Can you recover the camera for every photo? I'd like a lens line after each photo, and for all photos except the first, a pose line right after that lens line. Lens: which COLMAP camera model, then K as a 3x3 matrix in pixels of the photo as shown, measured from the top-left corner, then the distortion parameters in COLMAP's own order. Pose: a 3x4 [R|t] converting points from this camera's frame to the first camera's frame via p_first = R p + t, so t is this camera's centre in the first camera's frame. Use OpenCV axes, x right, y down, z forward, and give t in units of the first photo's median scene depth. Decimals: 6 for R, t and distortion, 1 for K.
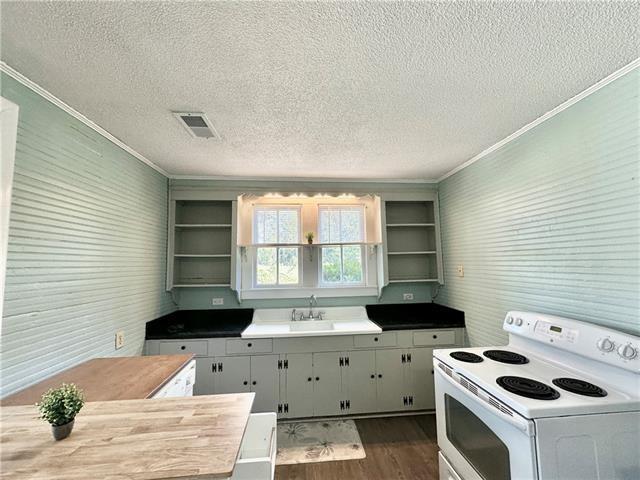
lens RADIAL K [[255.3, 0, 321.1], [0, 255.3, 241.3], [0, 0, 1]] dist [-0.000198, -0.000327]
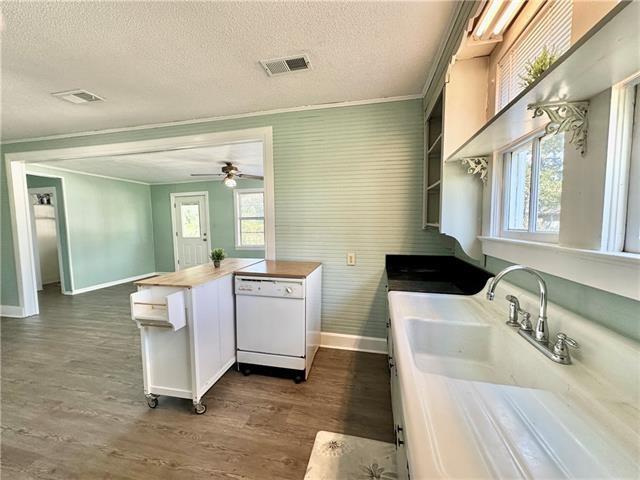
lens RADIAL K [[255.3, 0, 318.8], [0, 255.3, 239.7], [0, 0, 1]] dist [-0.000198, -0.000327]
pose [[-0.301955, 0.090769, -0.948991, 0.383223], [0.096252, 0.993273, 0.064379, 0.145077], [0.948451, -0.071903, -0.308660, 0.976380]]
